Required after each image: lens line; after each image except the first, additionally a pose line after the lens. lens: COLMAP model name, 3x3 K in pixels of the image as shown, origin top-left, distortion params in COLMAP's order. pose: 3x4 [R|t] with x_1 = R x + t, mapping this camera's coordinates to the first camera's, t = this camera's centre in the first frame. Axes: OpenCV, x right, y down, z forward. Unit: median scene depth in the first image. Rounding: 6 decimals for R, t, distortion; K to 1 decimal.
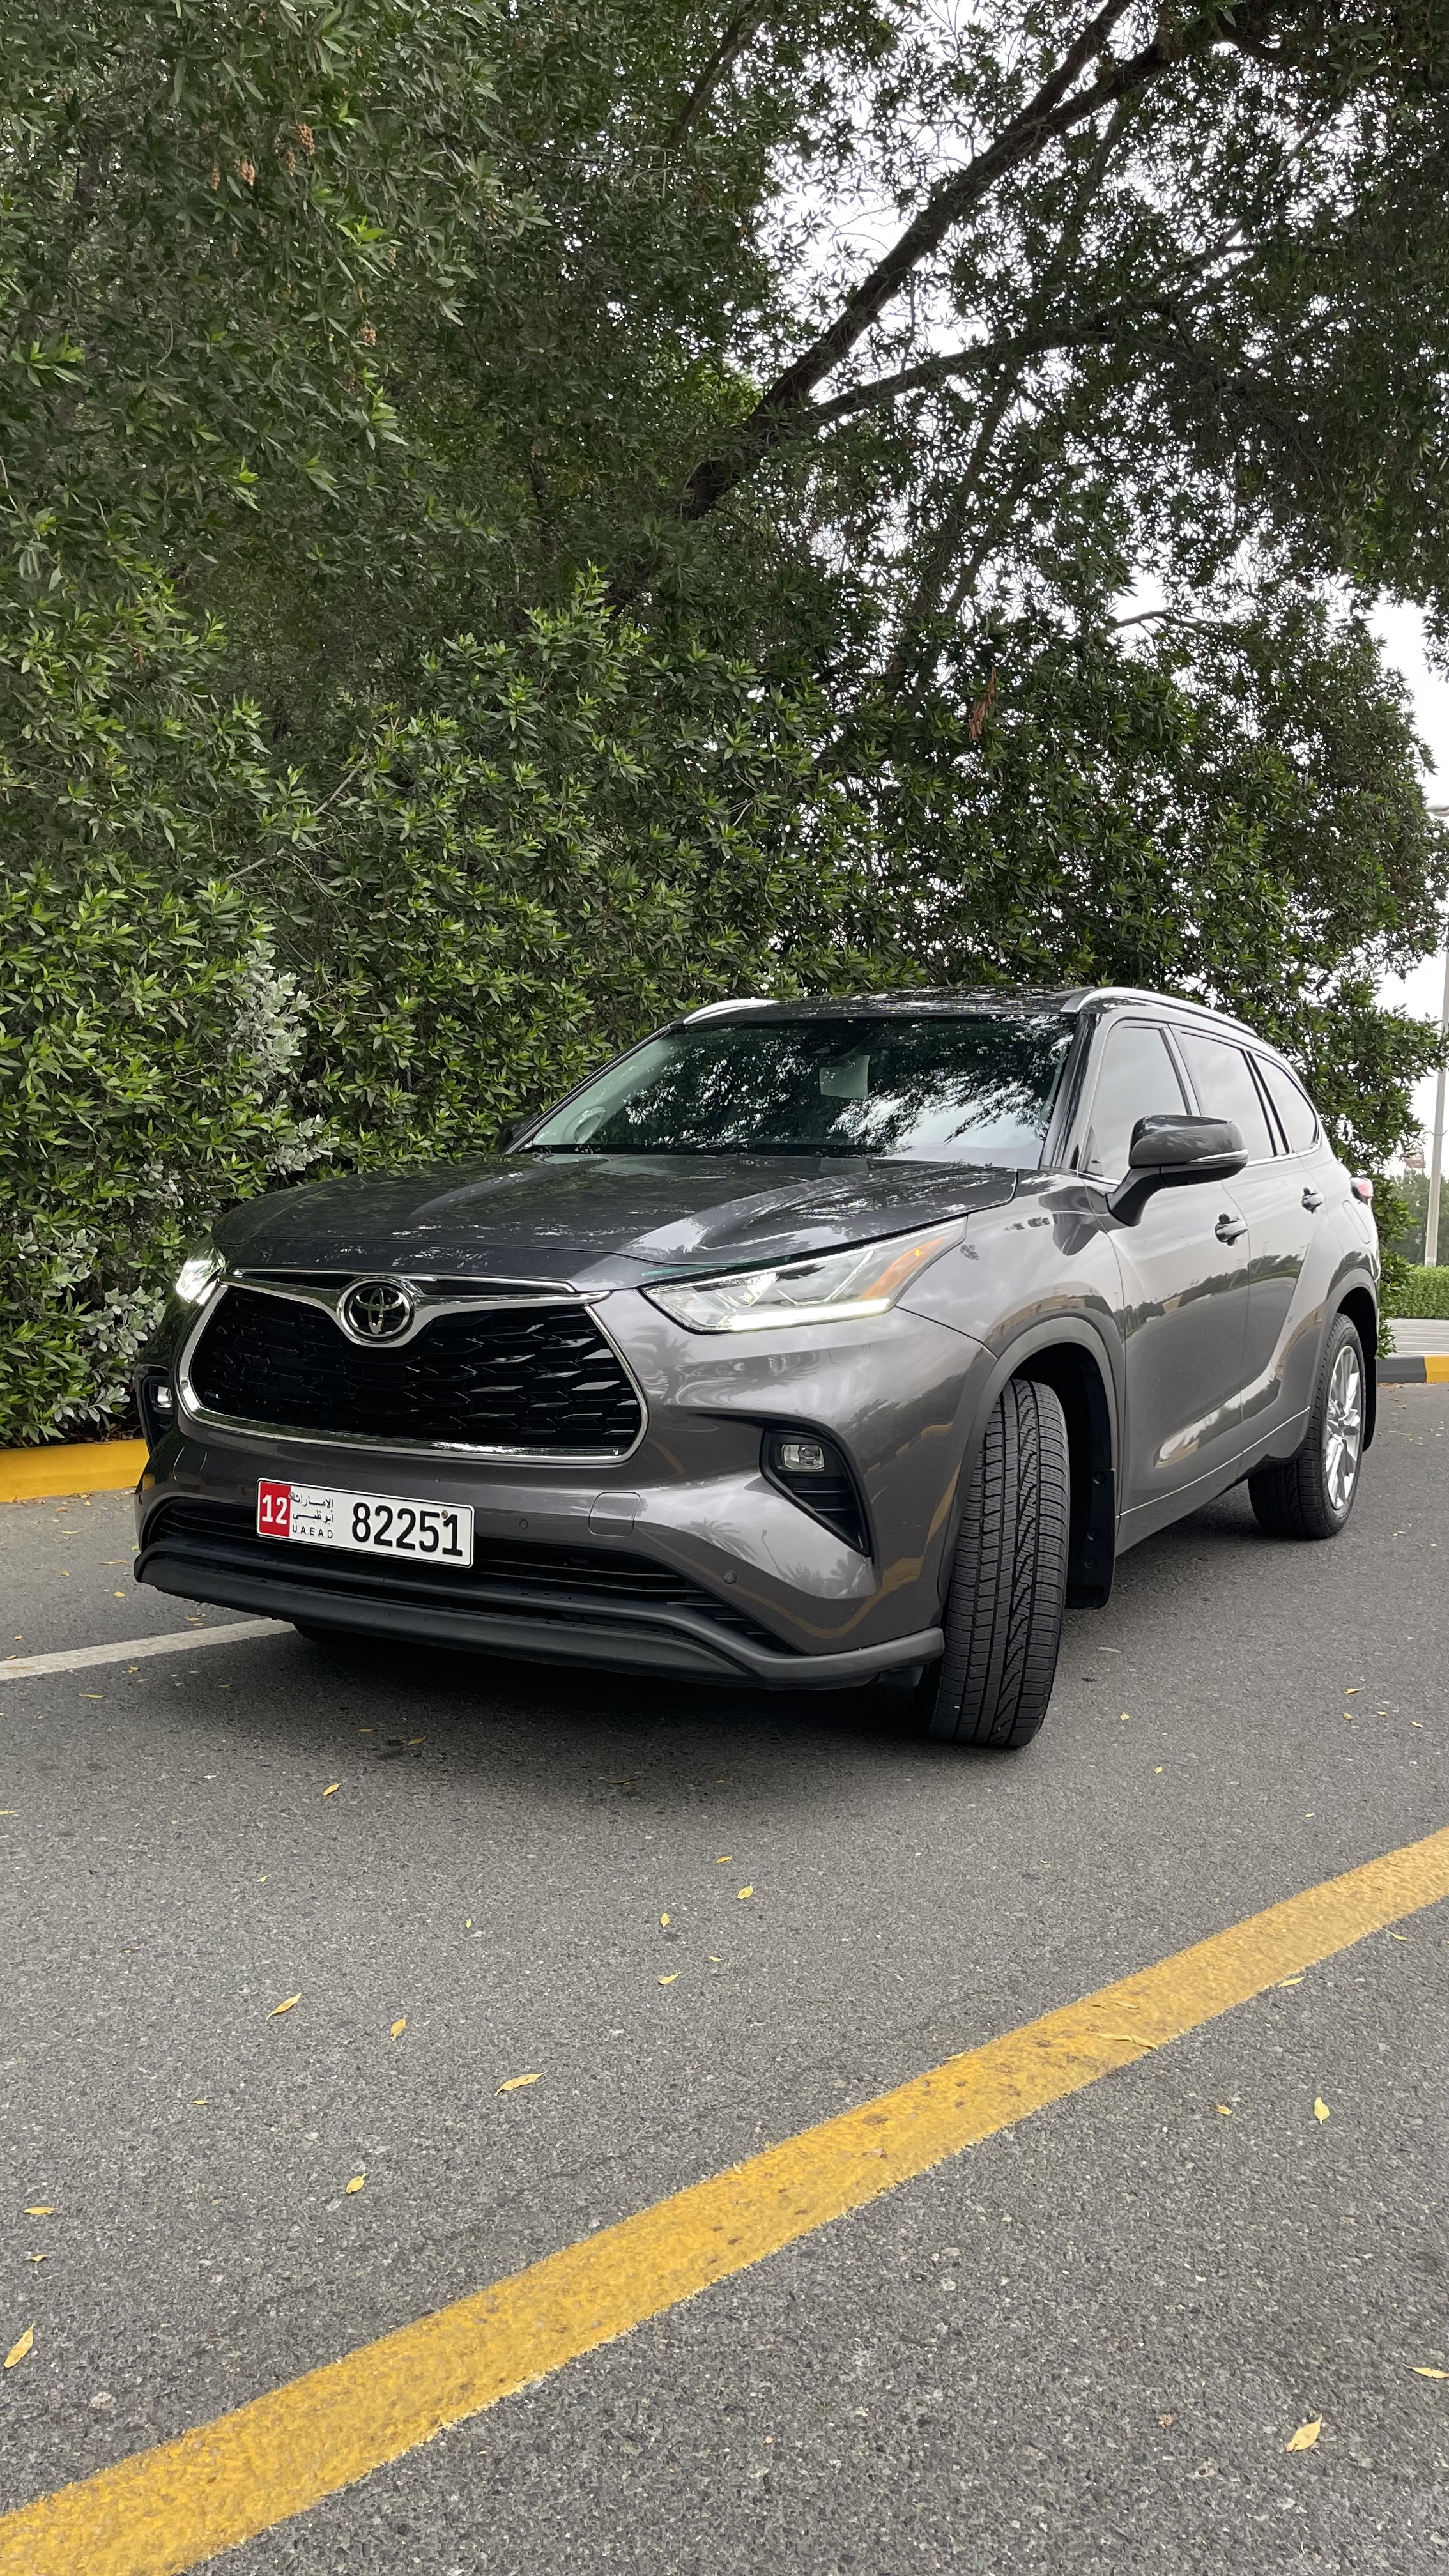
lens RADIAL K [[1885.5, 0, 740.7], [0, 1885.5, 1298.4], [0, 0, 1]] dist [0.026824, -0.076927]
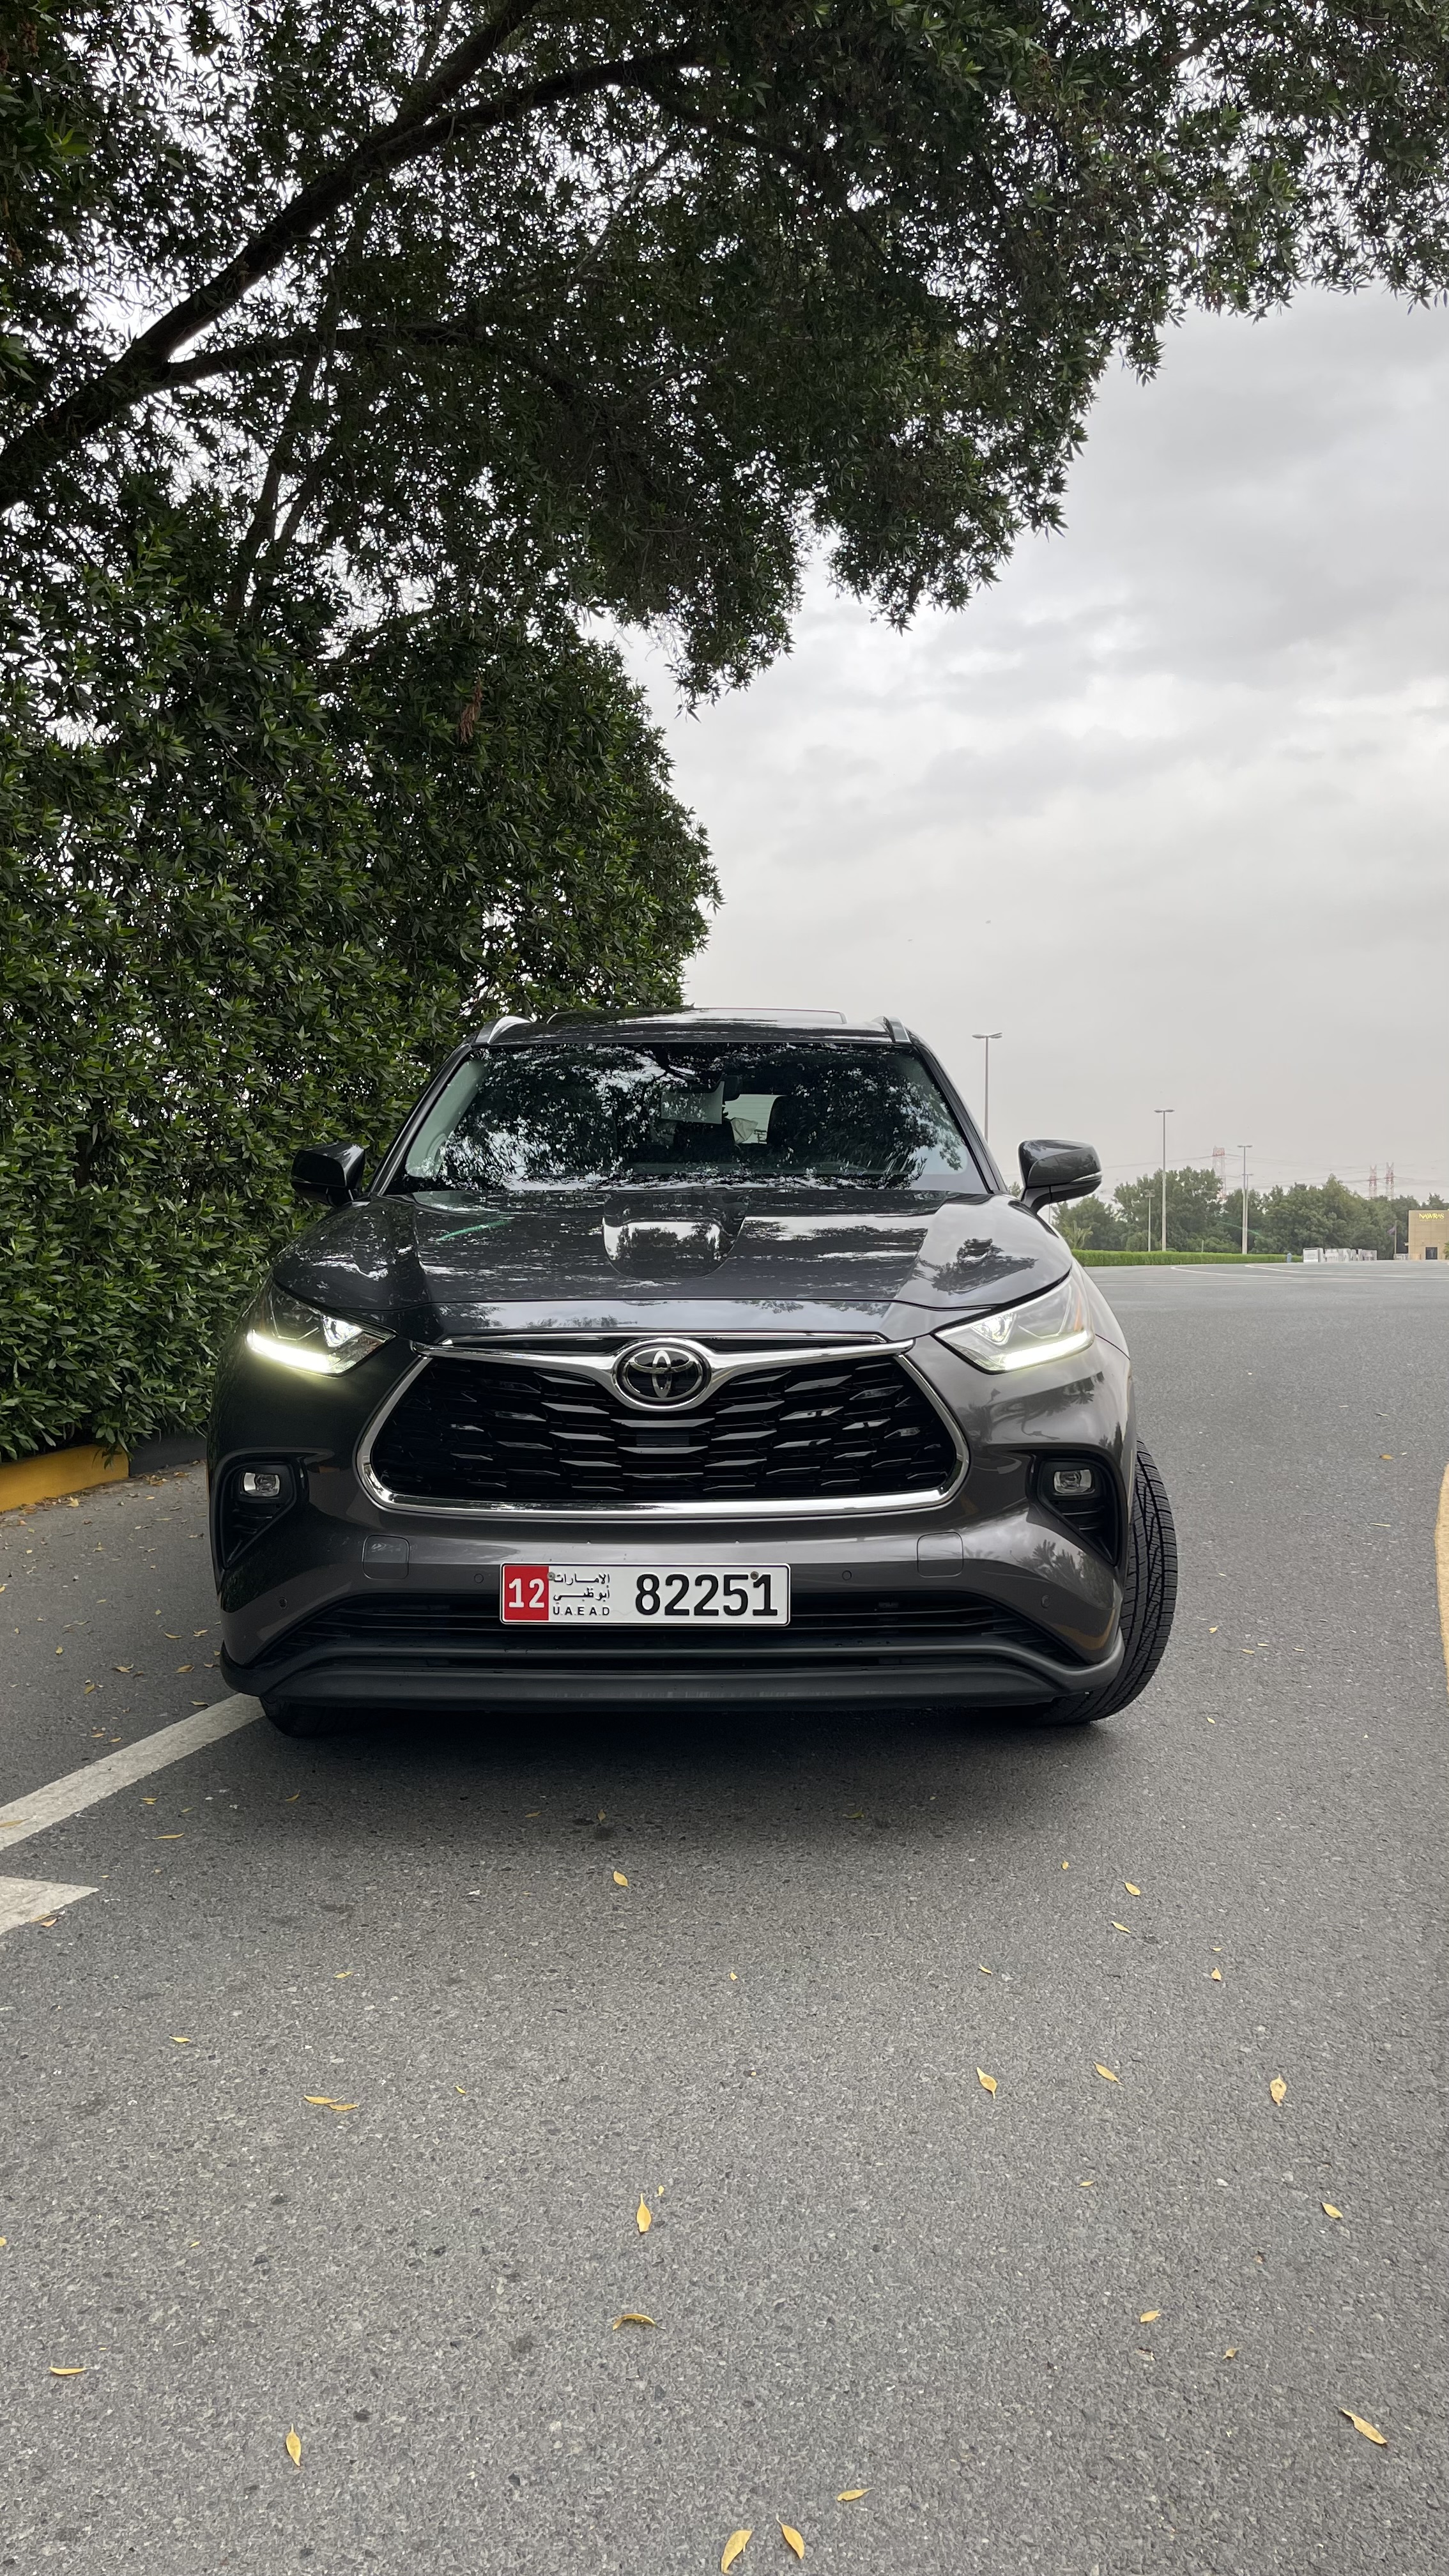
lens RADIAL K [[1885.5, 0, 727.6], [0, 1885.5, 1285.7], [0, 0, 1]] dist [0.026824, -0.076927]
pose [[0.879829, -0.049859, 0.472668, -0.620604], [0.046989, 0.998735, 0.017885, -0.054248], [-0.472962, 0.006474, 0.881059, 0.137173]]
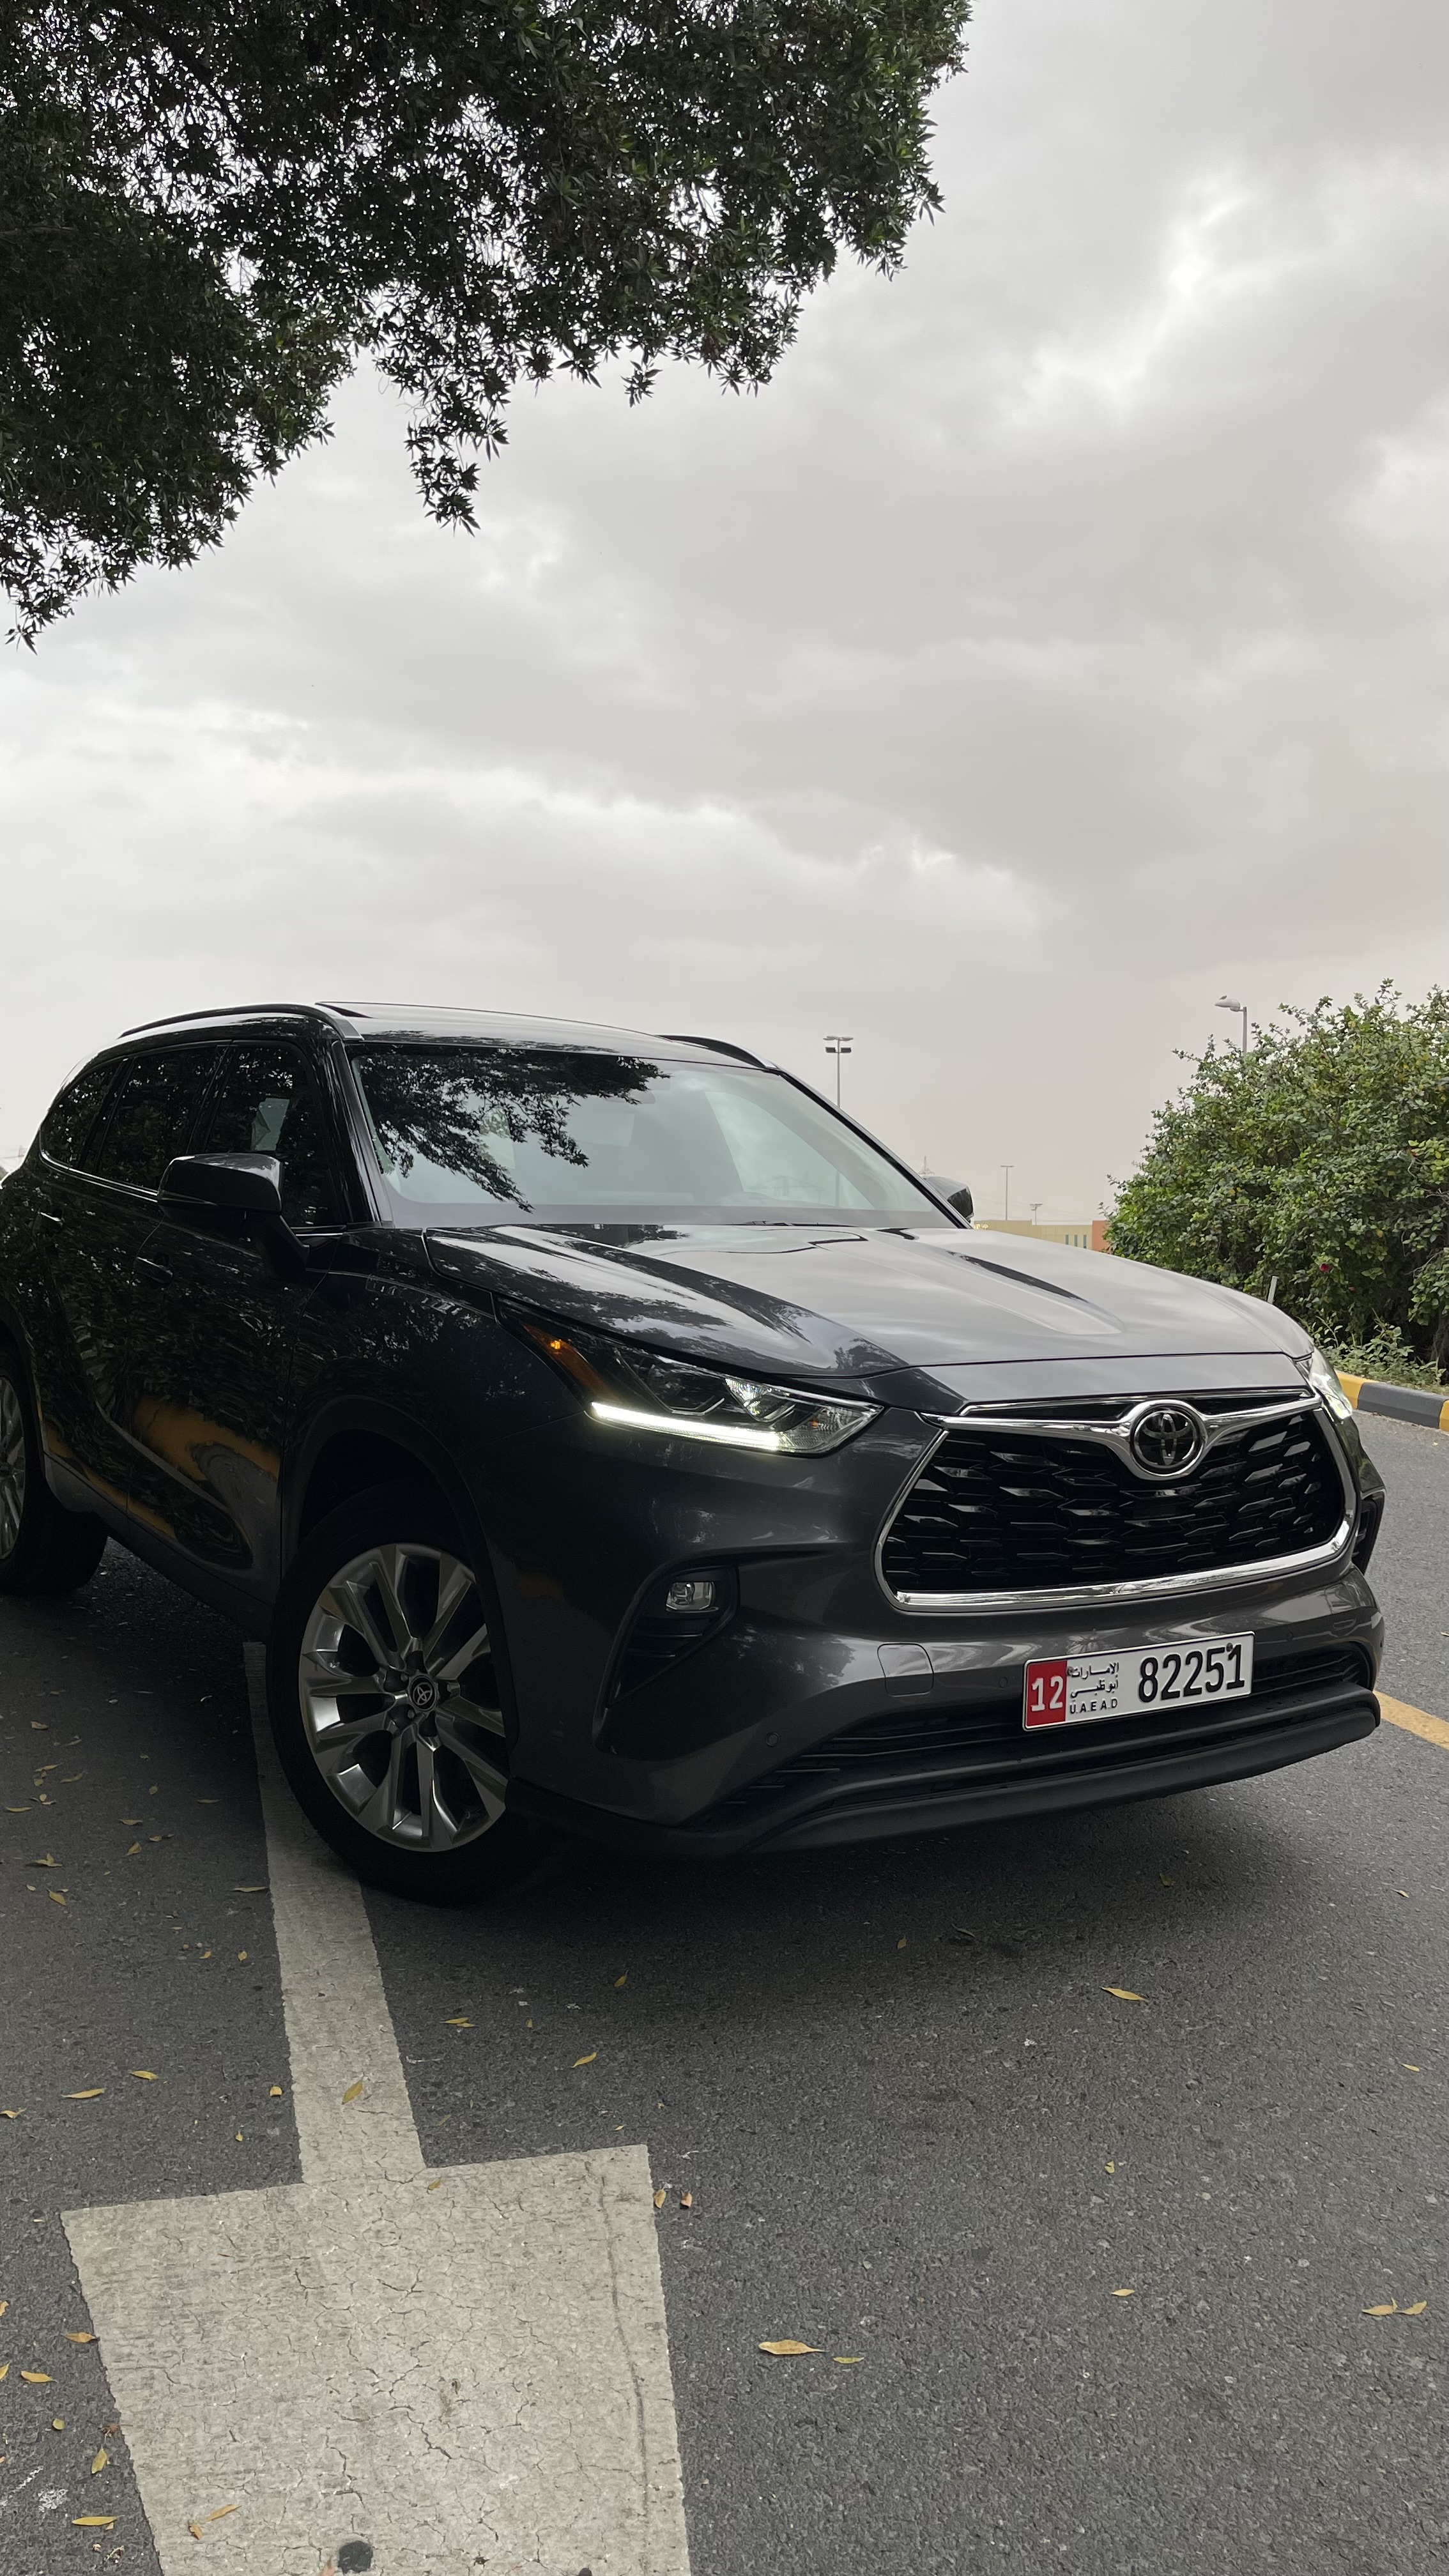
lens RADIAL K [[1885.5, 0, 726.0], [0, 1885.5, 1317.0], [0, 0, 1]] dist [0.026824, -0.076927]
pose [[0.475691, -0.060039, 0.877561, -1.075606], [0.029405, 0.998196, 0.052352, -0.104145], [-0.879121, 0.000901, 0.476598, 0.765299]]
